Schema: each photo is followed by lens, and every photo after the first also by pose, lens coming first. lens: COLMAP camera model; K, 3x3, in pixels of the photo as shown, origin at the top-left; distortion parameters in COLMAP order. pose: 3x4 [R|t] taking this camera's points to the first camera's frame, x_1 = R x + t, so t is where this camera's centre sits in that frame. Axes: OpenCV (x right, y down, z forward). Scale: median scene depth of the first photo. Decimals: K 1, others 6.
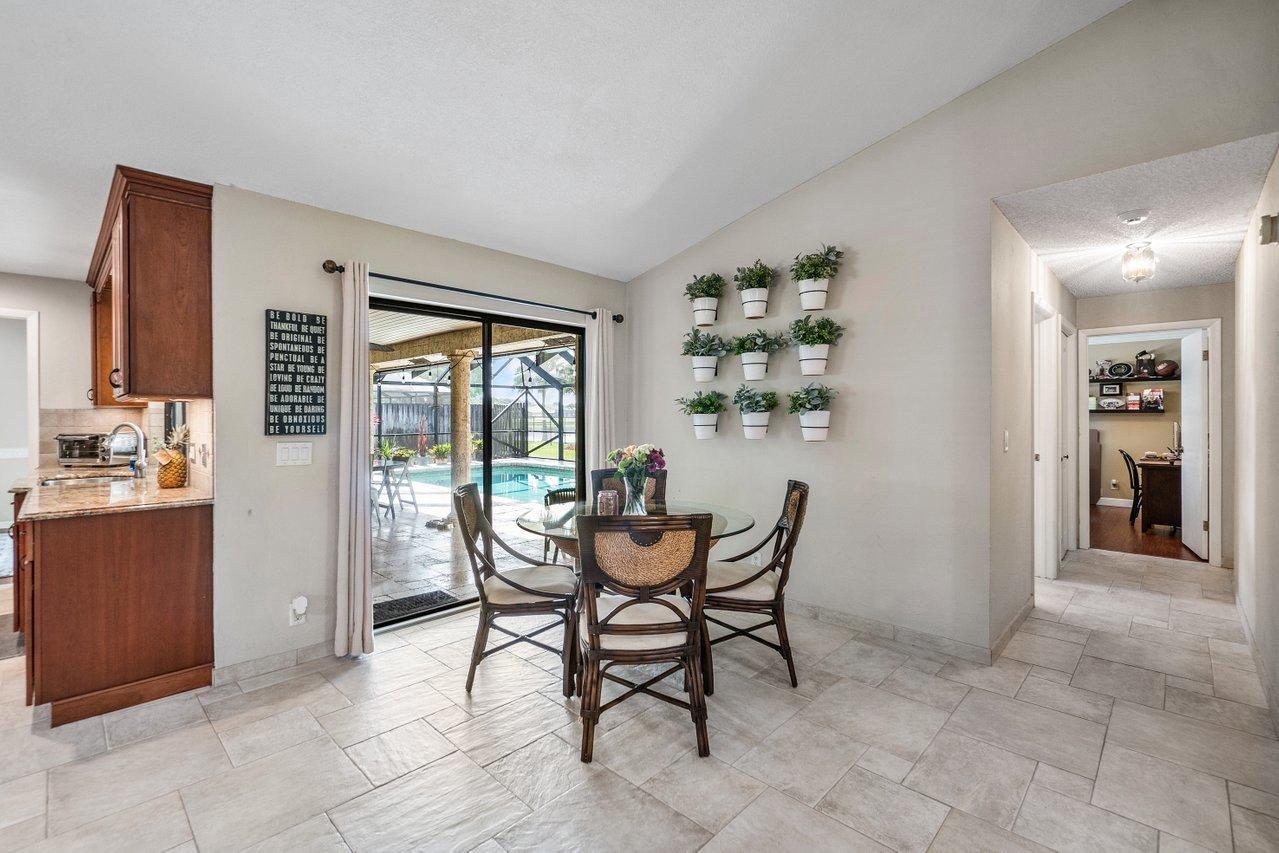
lens RADIAL K [[562.0, 0, 628.4], [0, 562.0, 415.2], [0, 0, 1]] dist [-0.003904, 0.000418]
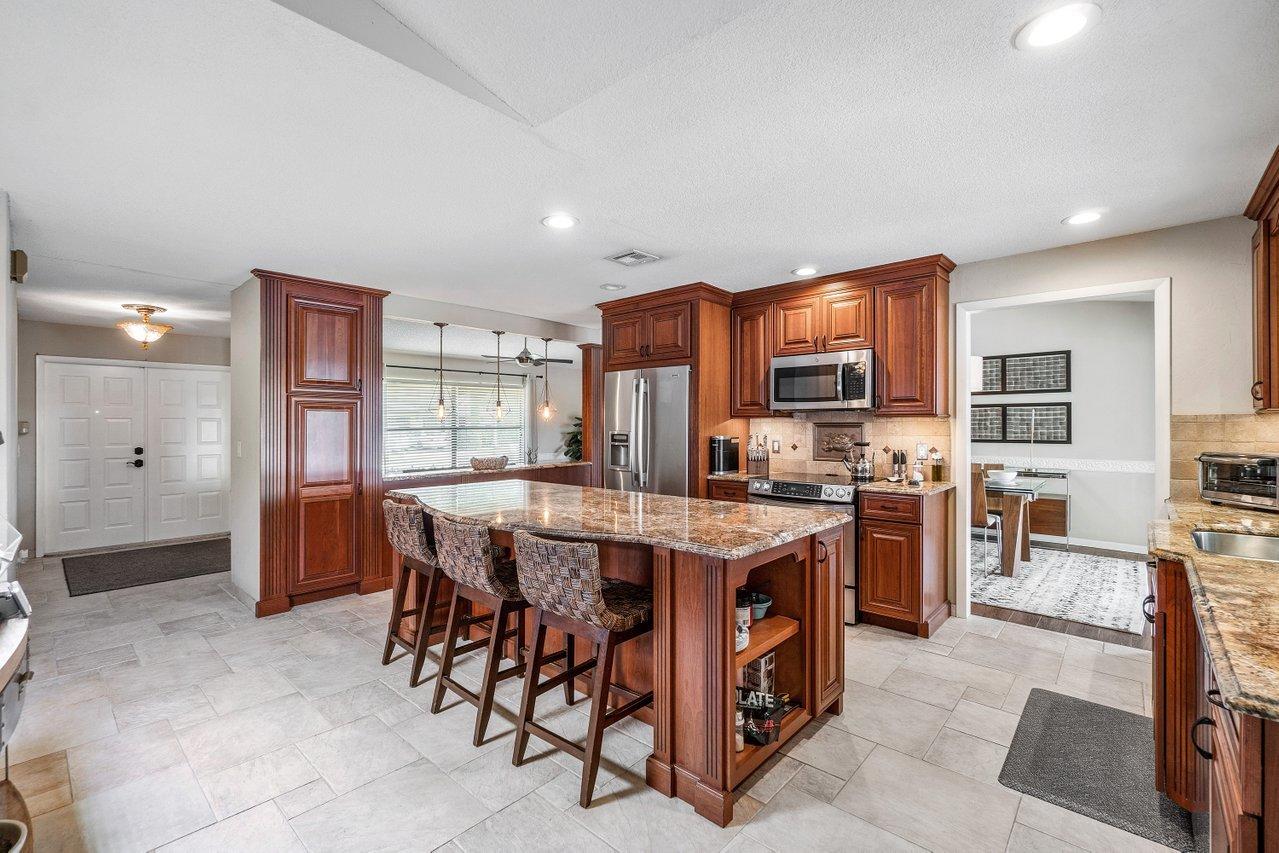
lens RADIAL K [[562.0, 0, 627.1], [0, 562.0, 424.1], [0, 0, 1]] dist [-0.003904, 0.000418]
pose [[0.027527, 0.001308, -0.999620, -0.555749], [0.003850, 0.999992, 0.001415, -0.005812], [0.999614, -0.003888, 0.027522, 0.449823]]
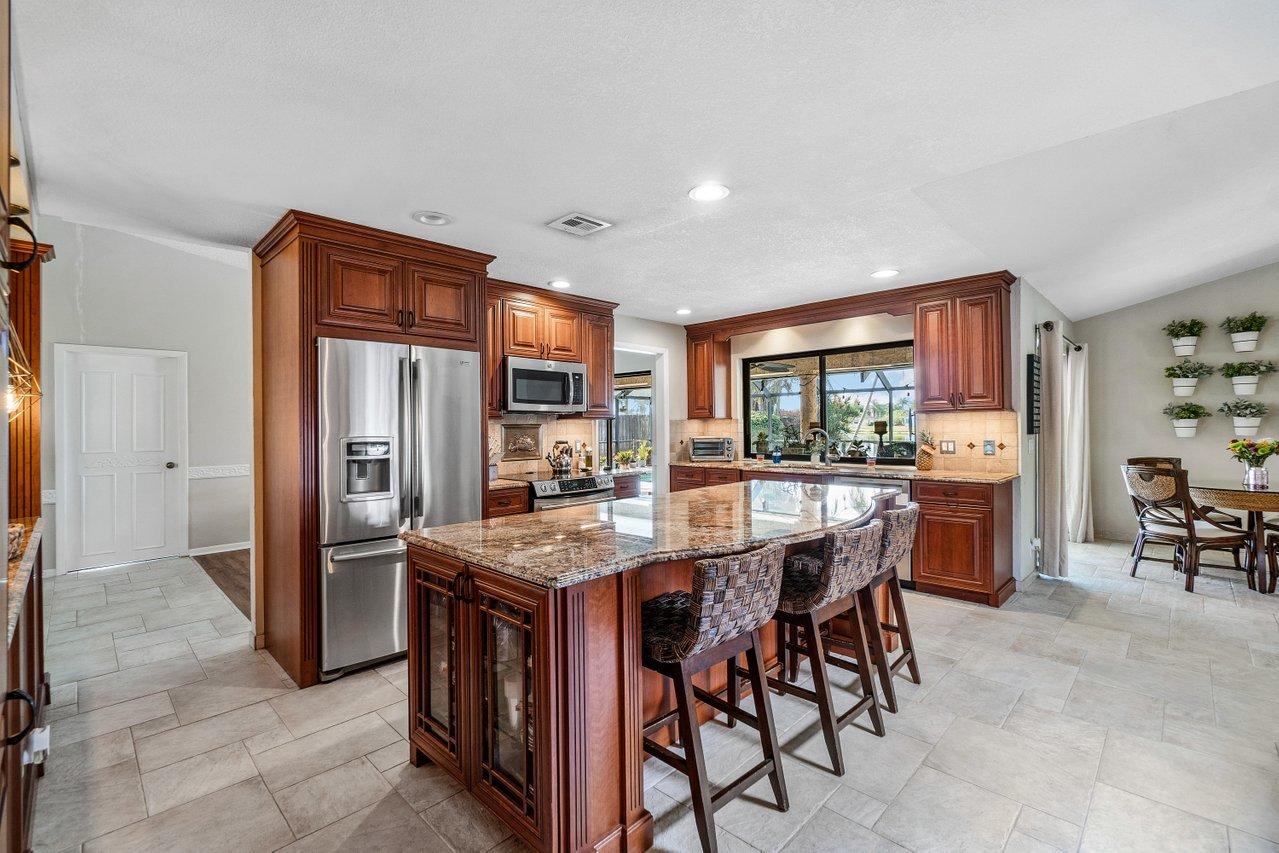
lens RADIAL K [[562.0, 0, 636.9], [0, 562.0, 421.3], [0, 0, 1]] dist [-0.003904, 0.000418]
pose [[0.999952, -0.009763, -0.000133, -1.700163], [0.009761, 0.999907, -0.009498, 0.004549], [0.000226, 0.009496, 0.999955, -0.548173]]
